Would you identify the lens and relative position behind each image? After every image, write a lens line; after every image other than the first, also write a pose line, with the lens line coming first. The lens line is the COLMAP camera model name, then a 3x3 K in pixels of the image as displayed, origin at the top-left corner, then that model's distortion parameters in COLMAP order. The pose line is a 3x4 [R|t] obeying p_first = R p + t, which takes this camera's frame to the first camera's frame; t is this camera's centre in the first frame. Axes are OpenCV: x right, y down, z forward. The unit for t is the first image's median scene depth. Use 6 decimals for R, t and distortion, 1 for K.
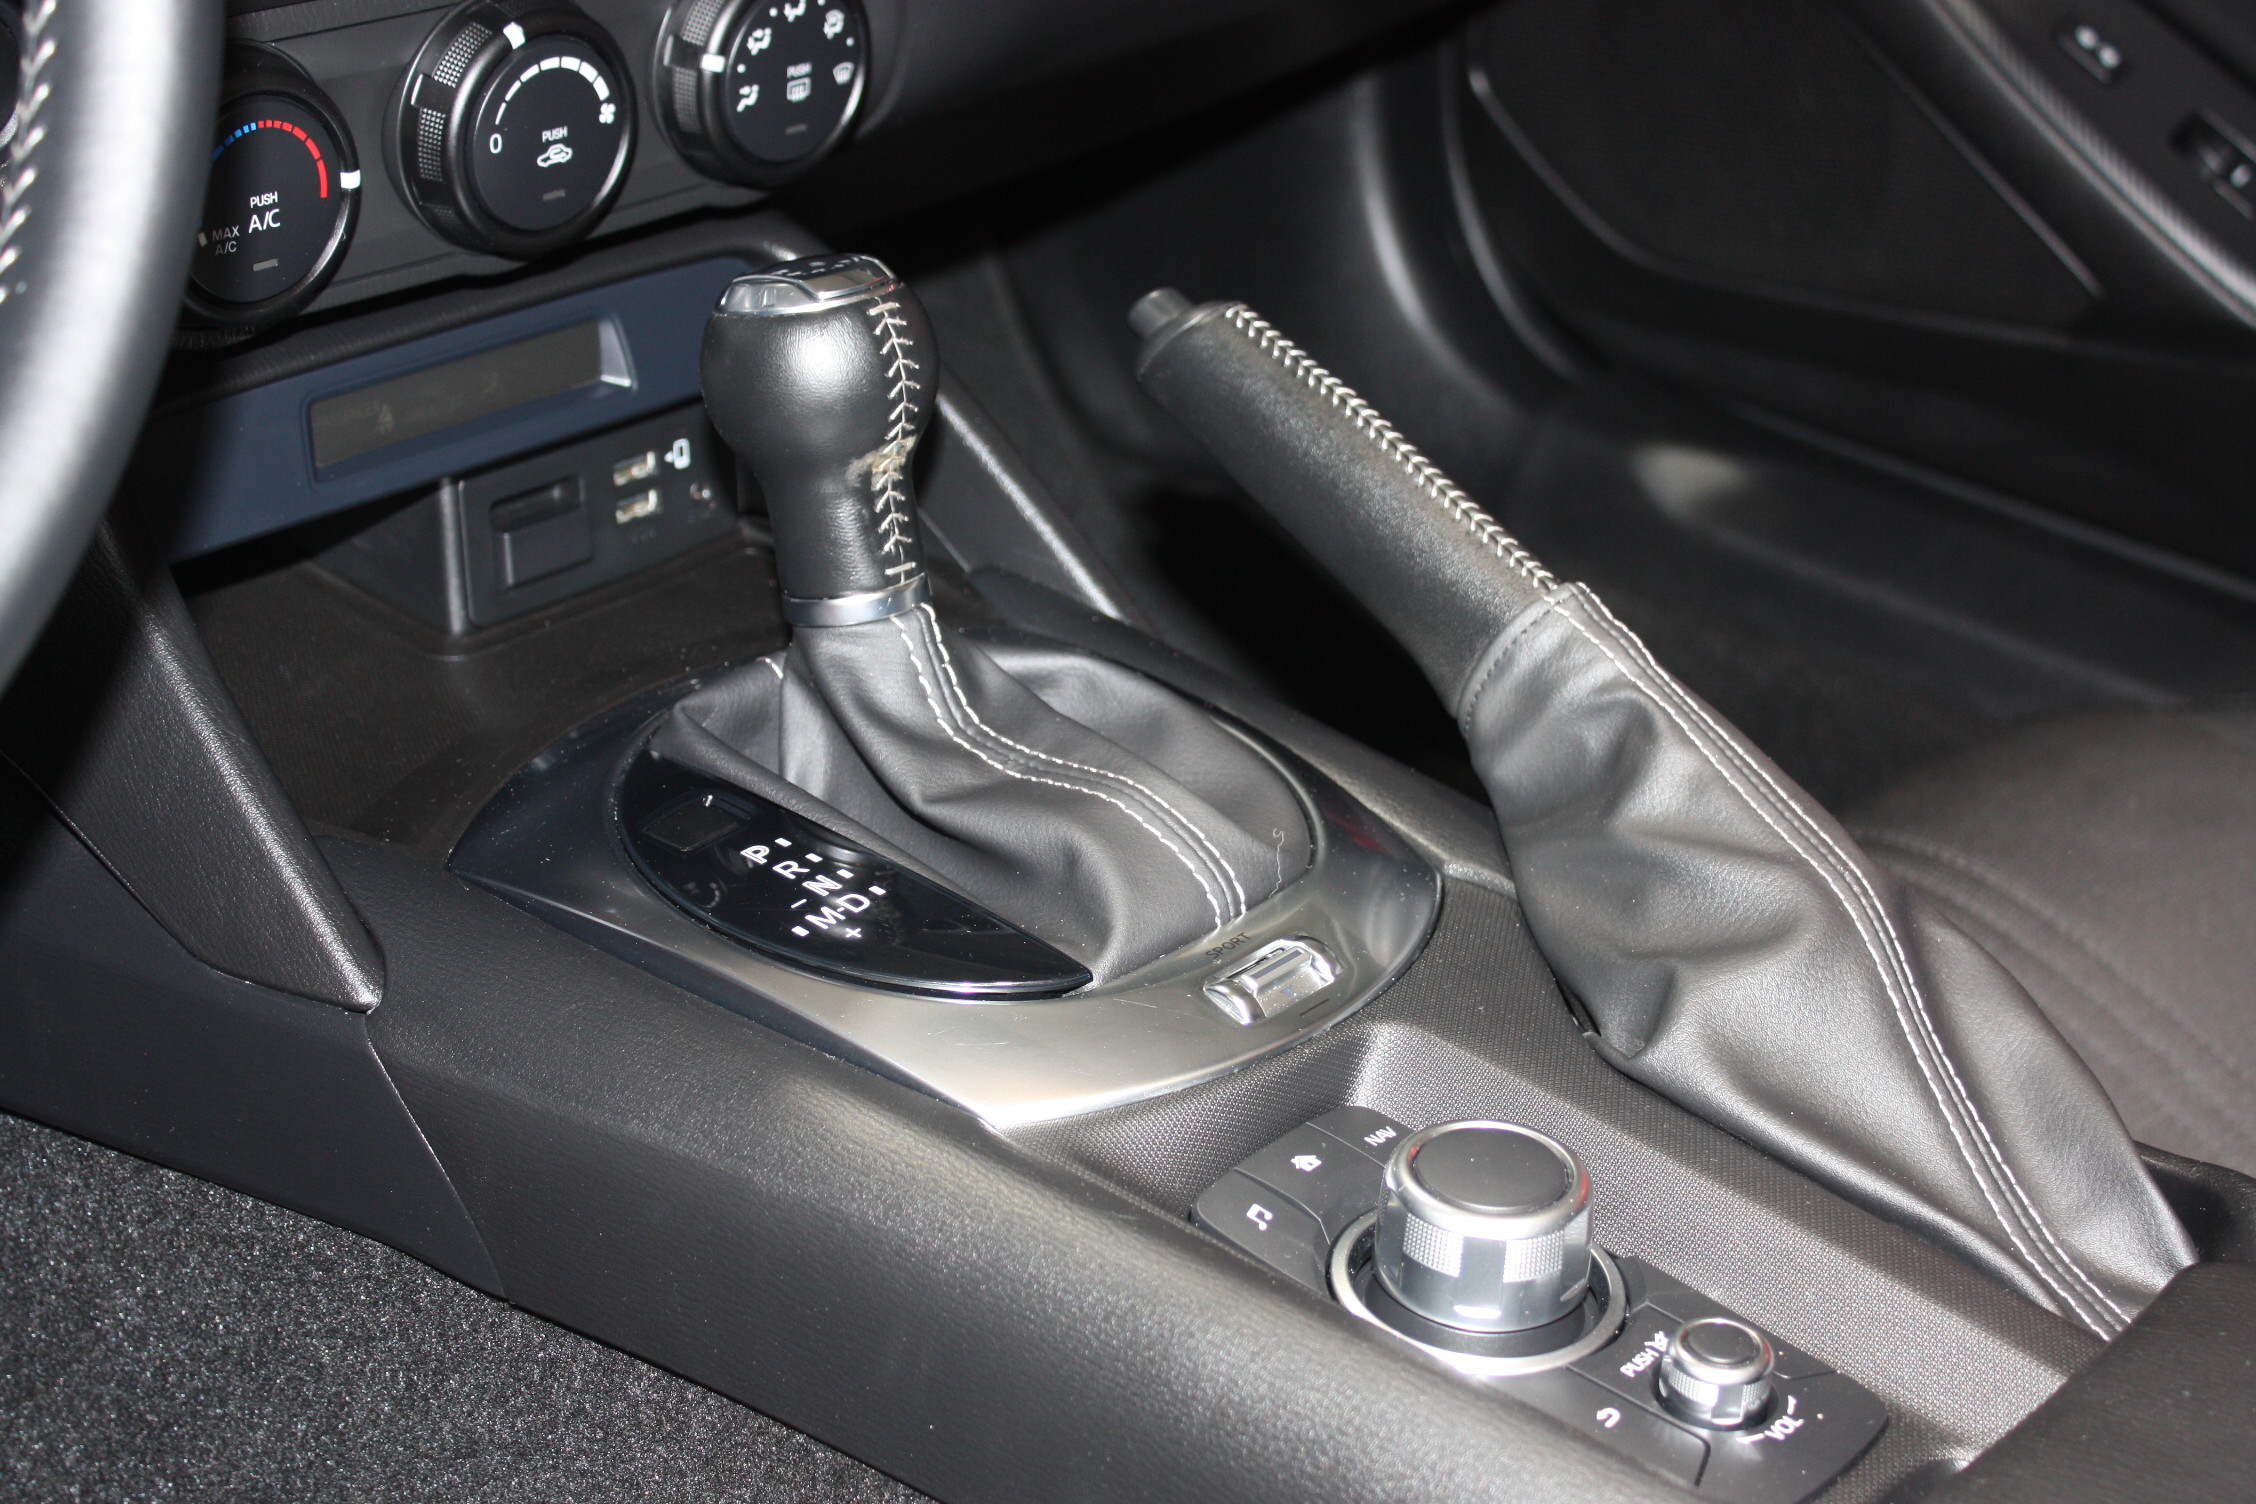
lens RADIAL K [[3768.5, 0, 1130.2], [0, 3768.5, 754.5], [0, 0, 1]] dist [-0.032377, 0.000000]
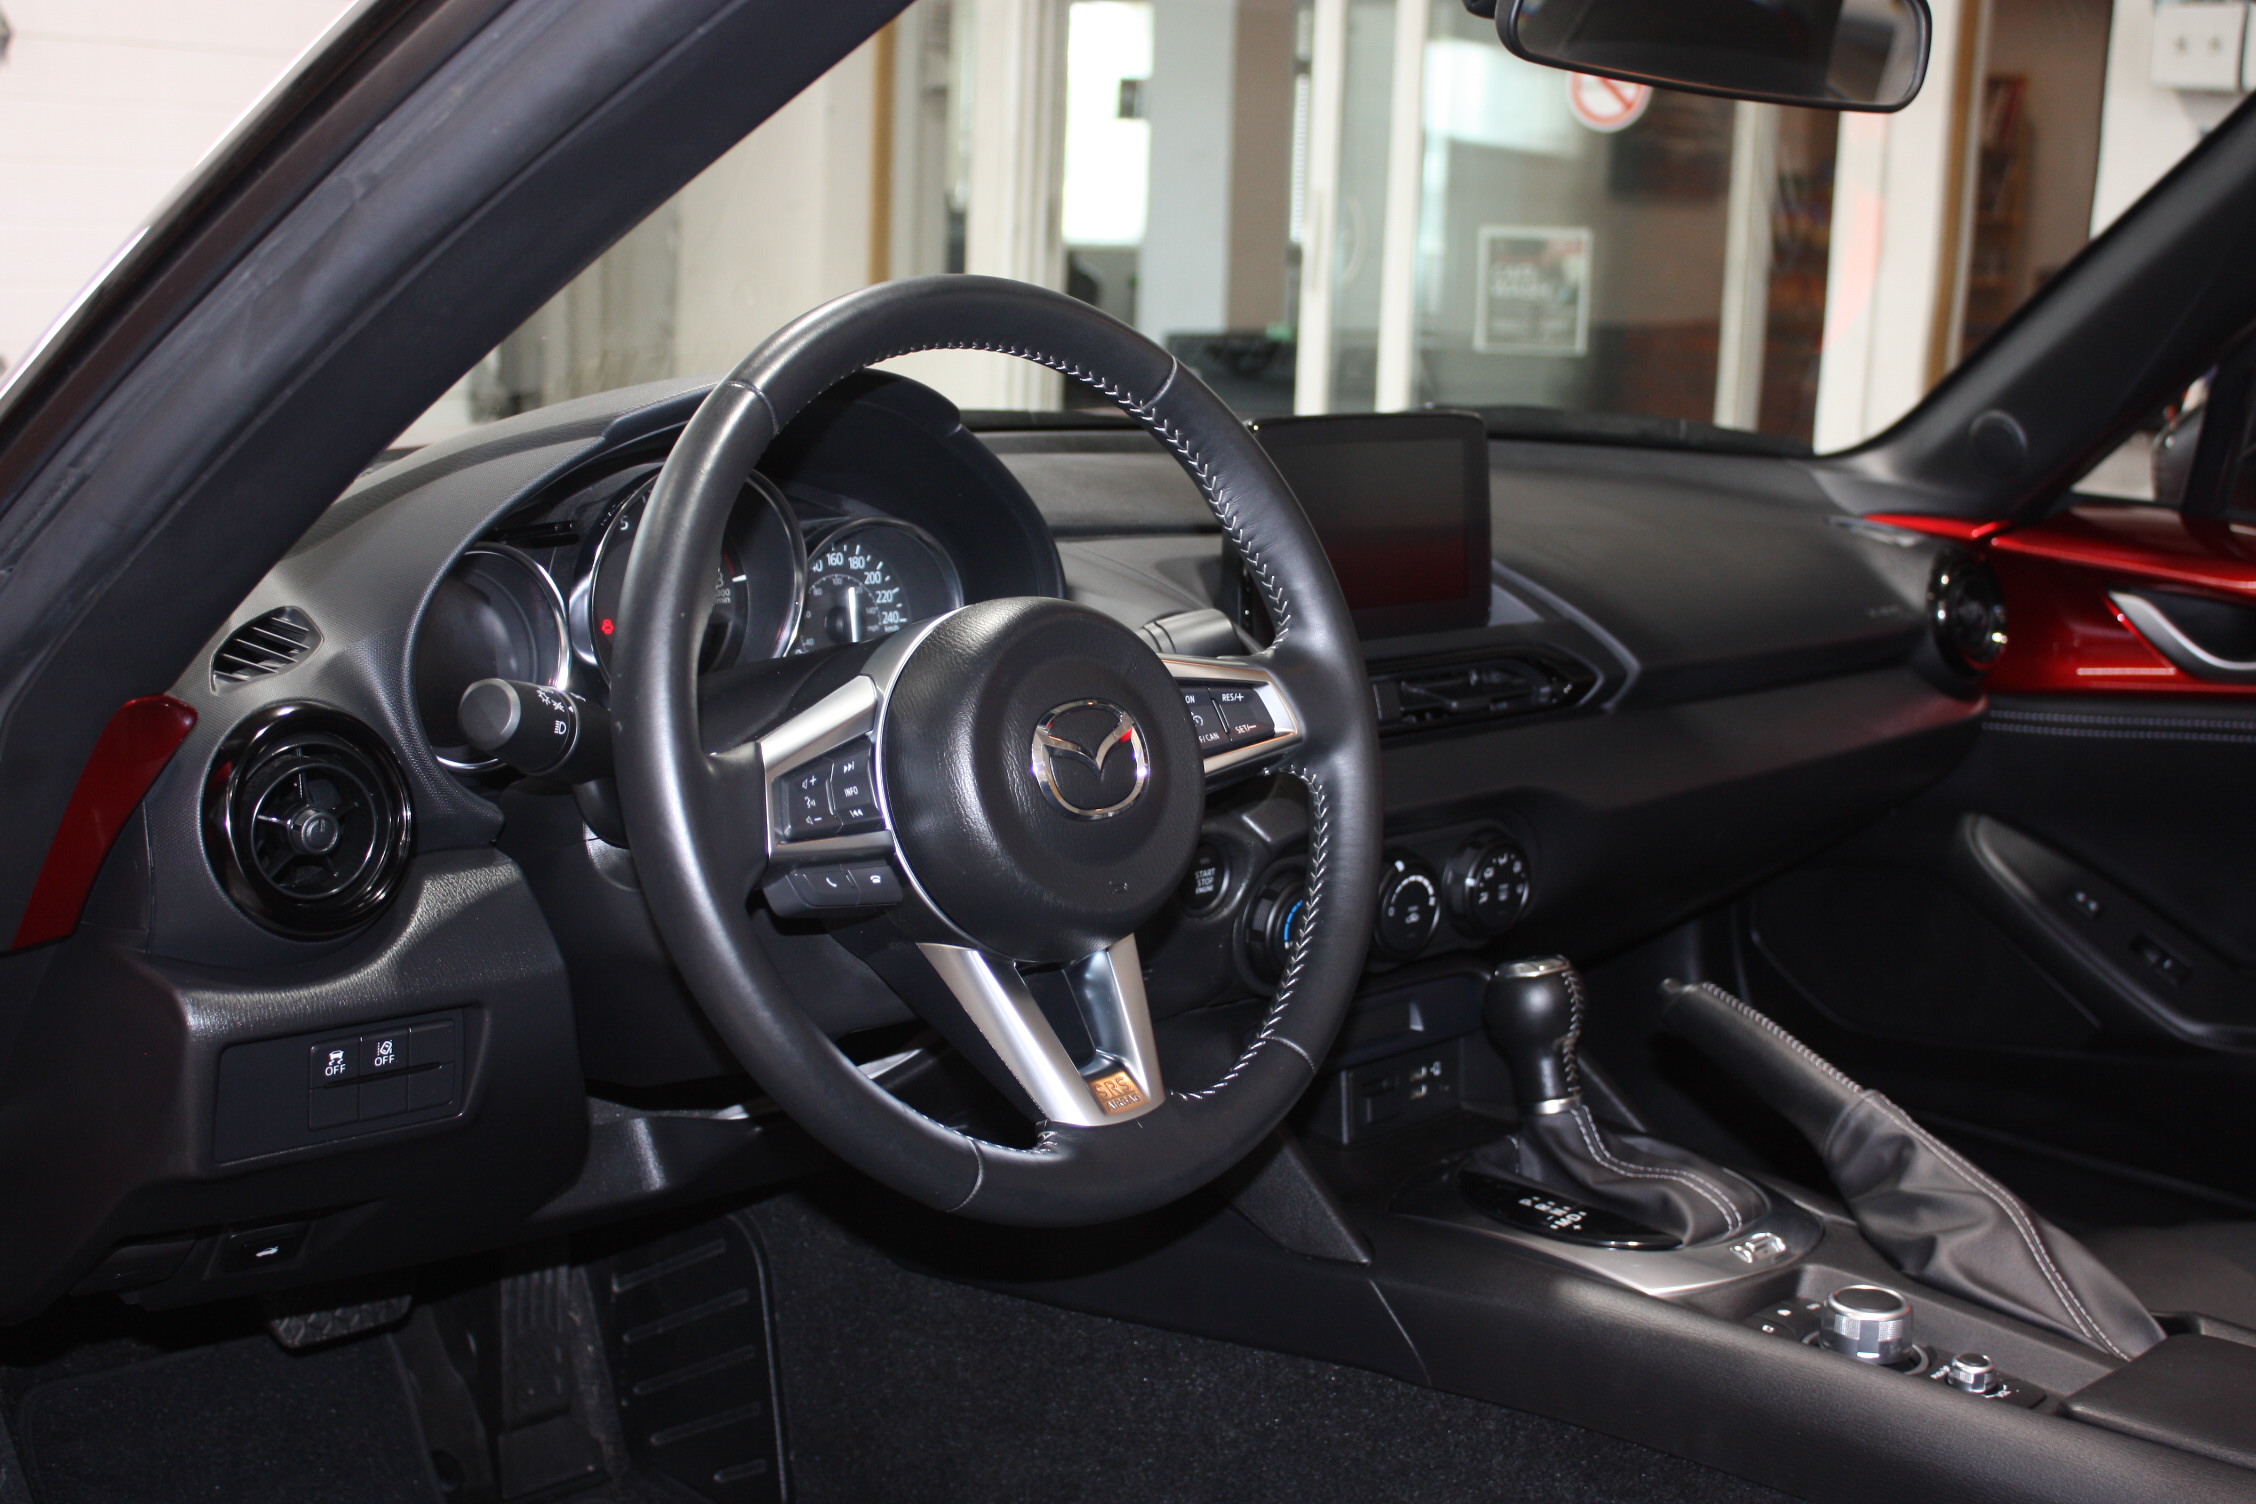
lens RADIAL K [[2791.4, 0, 1125.3], [0, 2791.4, 750.3], [0, 0, 1]] dist [-0.039488, 0.000000]
pose [[0.996188, -0.022978, -0.084146, -0.186128], [-0.002093, 0.958104, -0.286412, 0.240850], [0.087202, 0.285496, 0.954404, -0.706690]]
